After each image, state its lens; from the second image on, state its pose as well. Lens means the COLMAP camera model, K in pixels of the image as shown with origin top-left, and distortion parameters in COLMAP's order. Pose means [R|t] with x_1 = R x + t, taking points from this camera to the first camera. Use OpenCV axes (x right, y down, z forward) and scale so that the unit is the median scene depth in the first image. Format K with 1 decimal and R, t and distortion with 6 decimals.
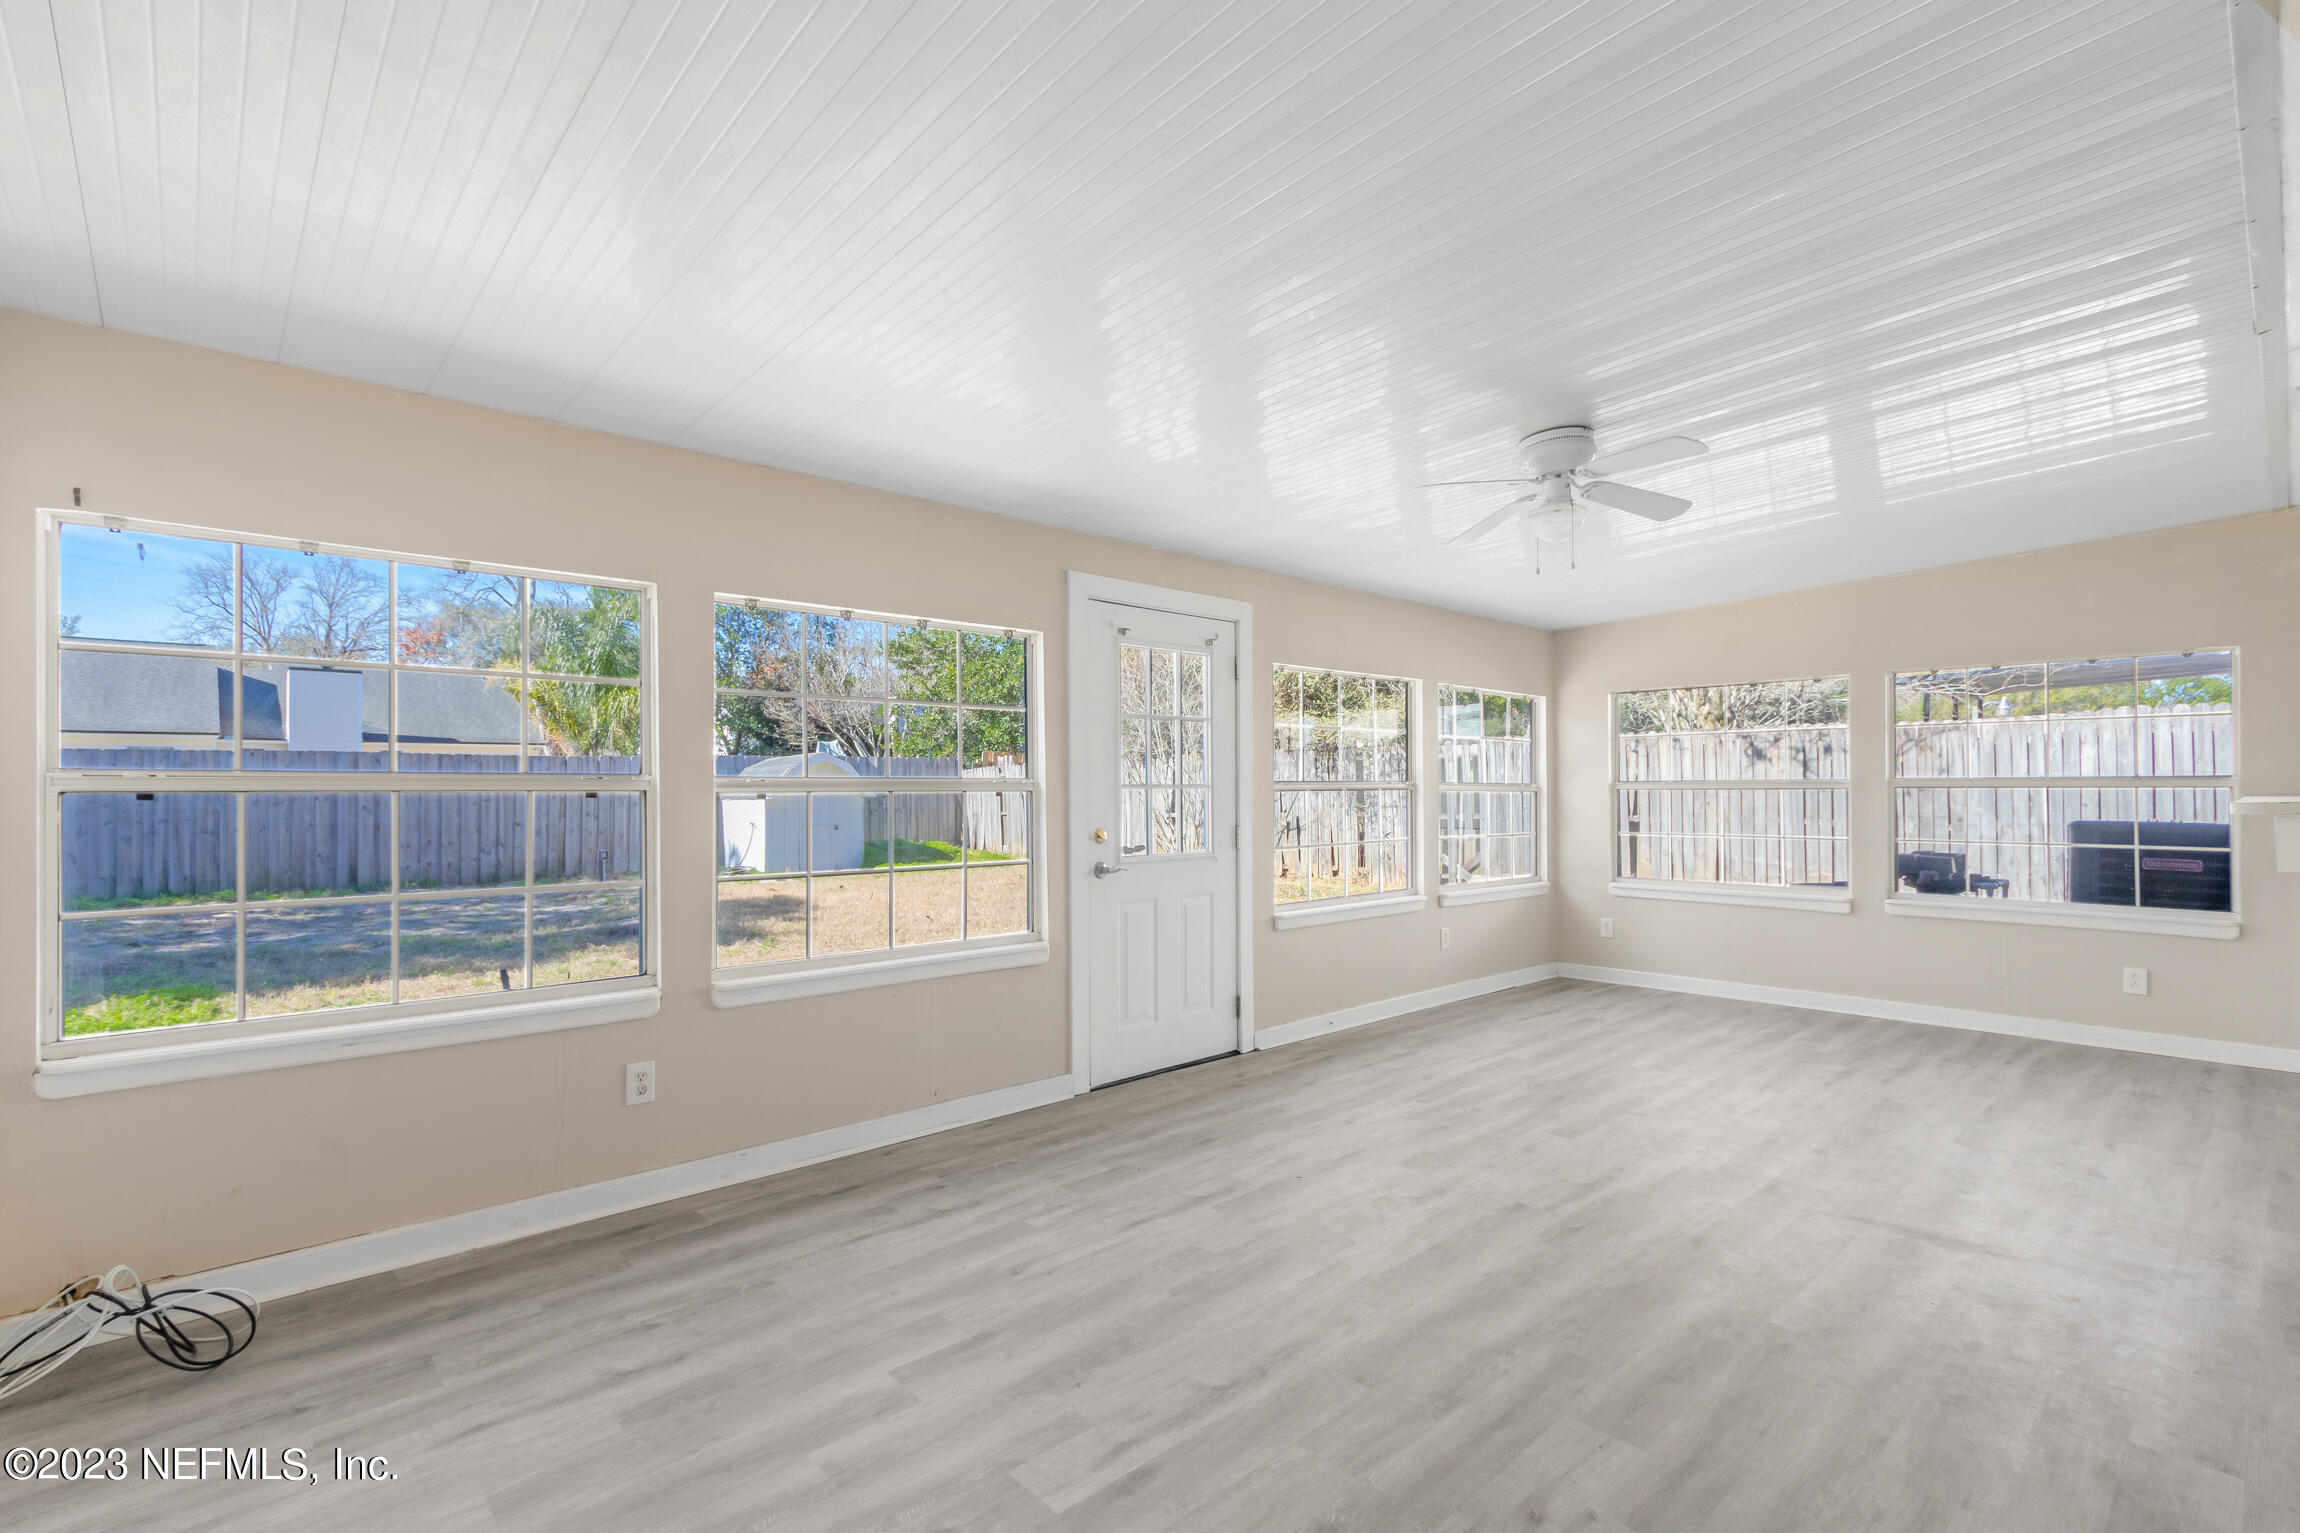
lens RADIAL K [[1058.2, 0, 1148.3], [0, 1058.2, 786.0], [0, 0, 1]] dist [0.001313, -0.000045]
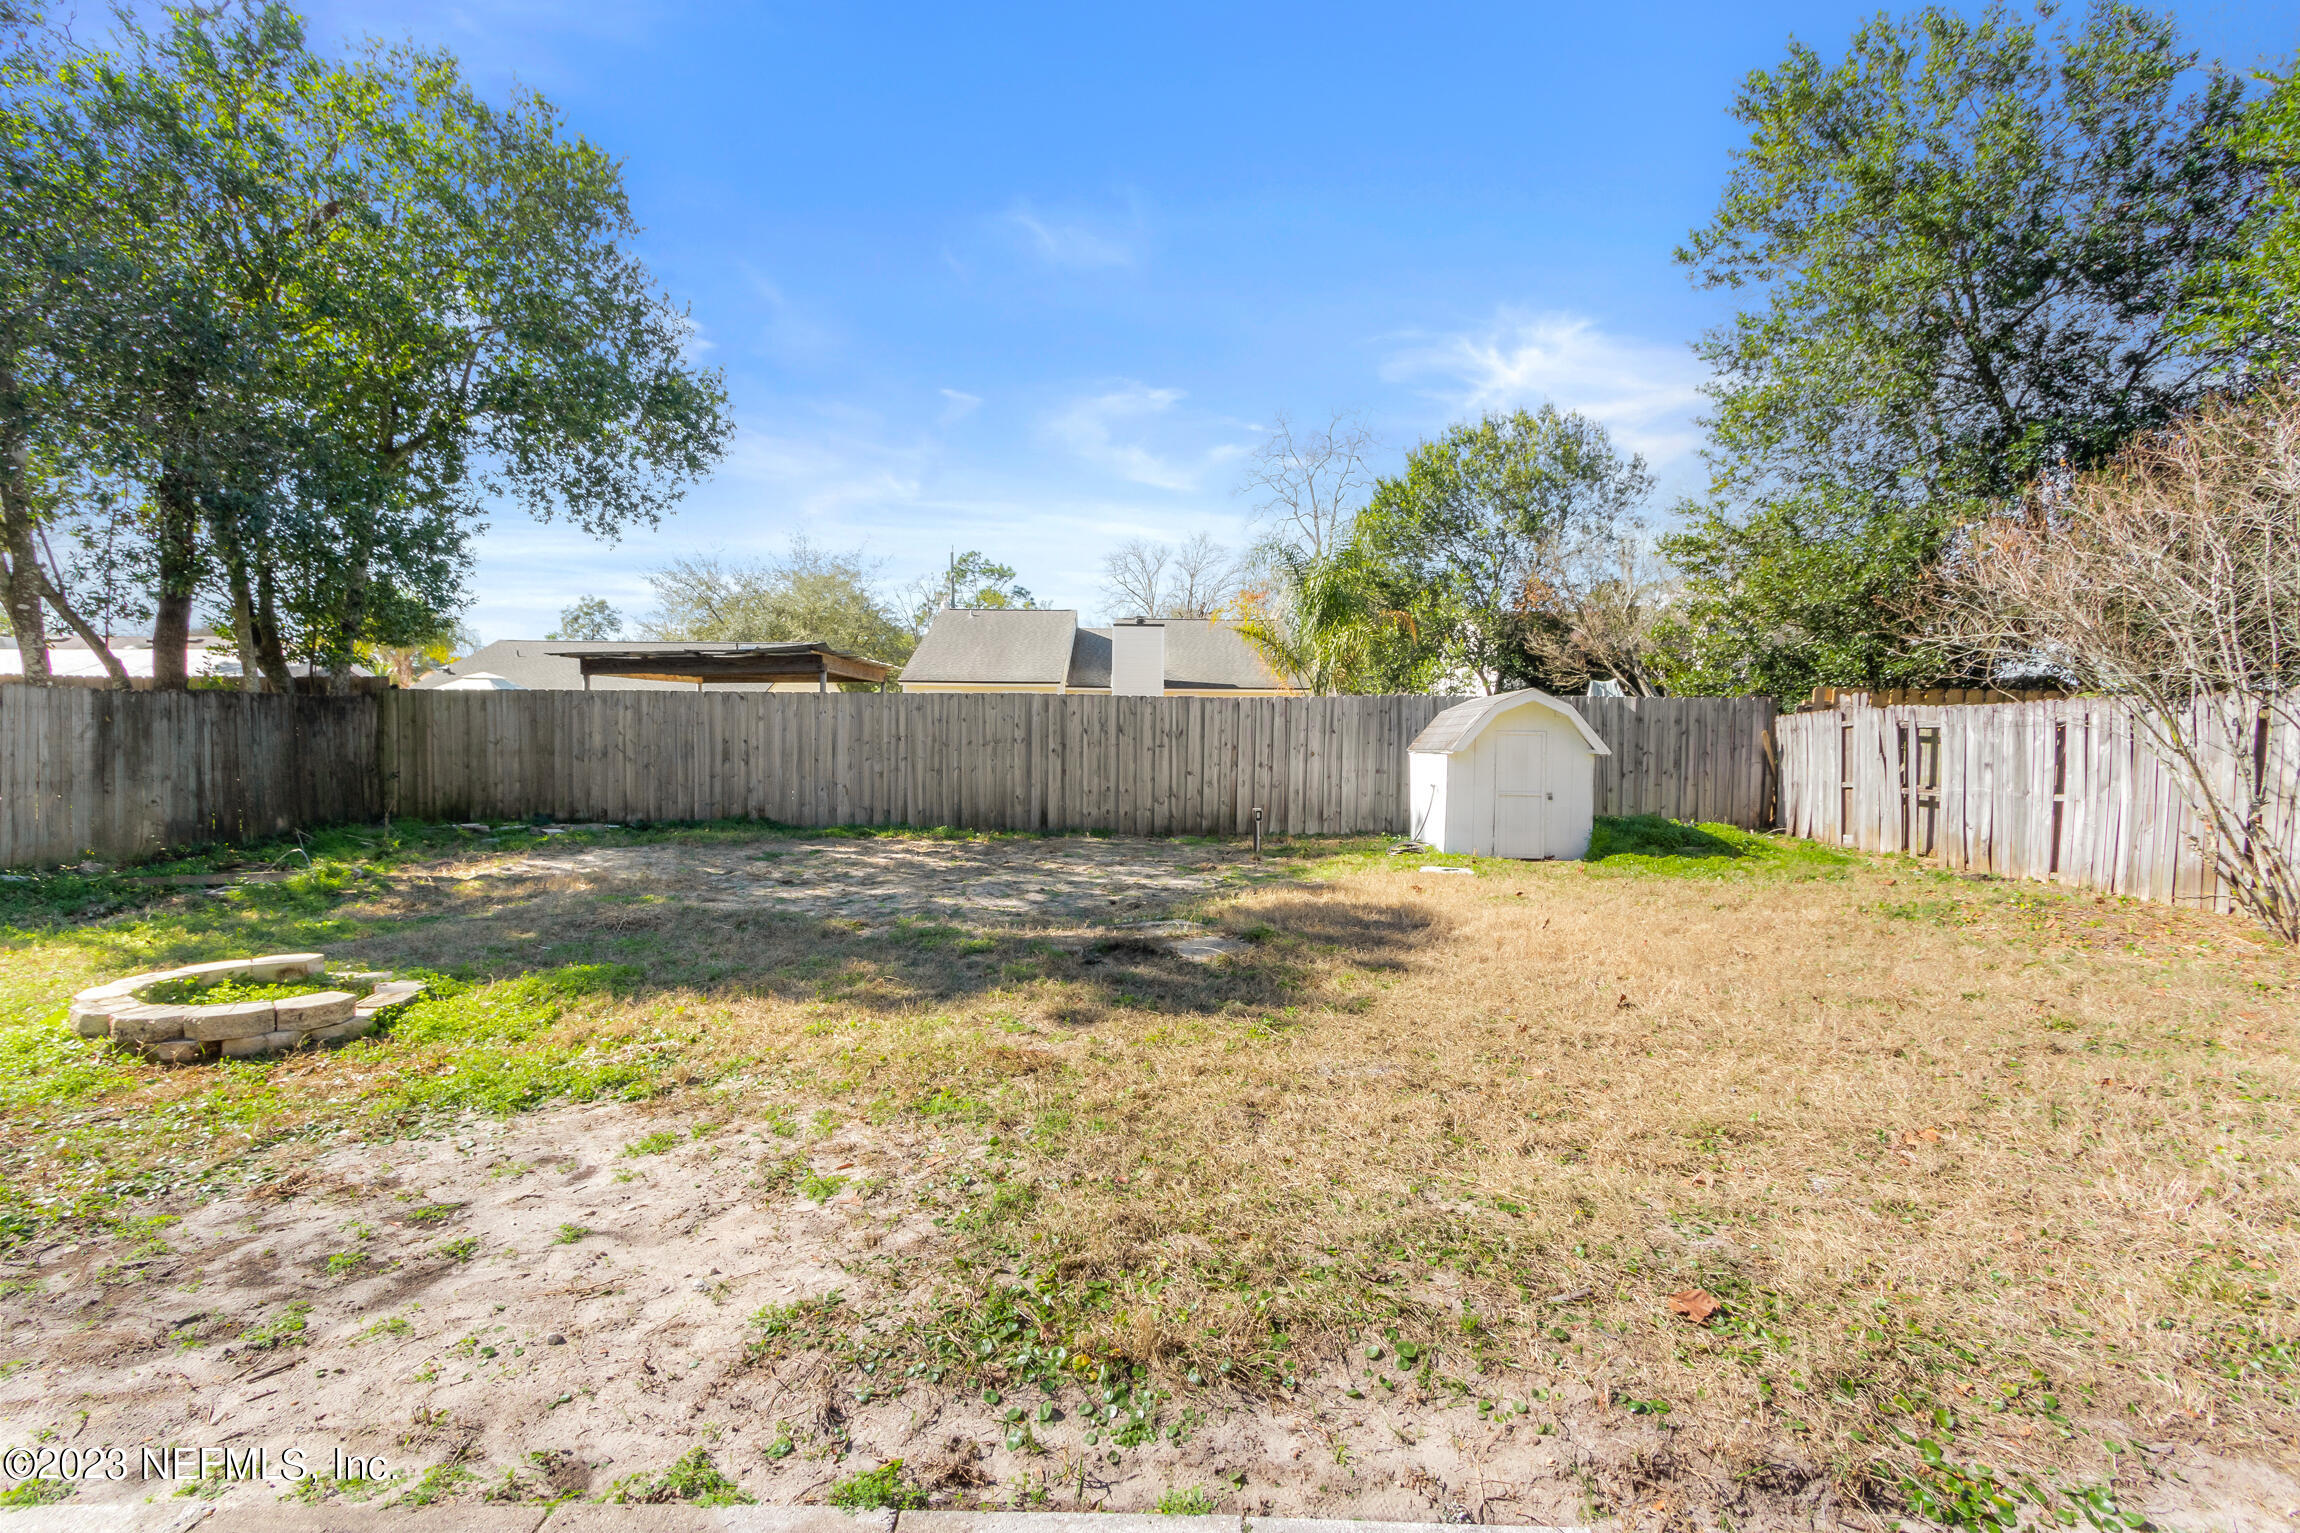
lens RADIAL K [[1058.2, 0, 1148.3], [0, 1058.2, 786.0], [0, 0, 1]] dist [0.001313, -0.000045]
pose [[0.737564, 0.046411, -0.673680, -0.011791], [-0.013319, 0.998441, 0.054202, -0.001173], [0.675145, -0.031005, 0.737033, 0.178444]]
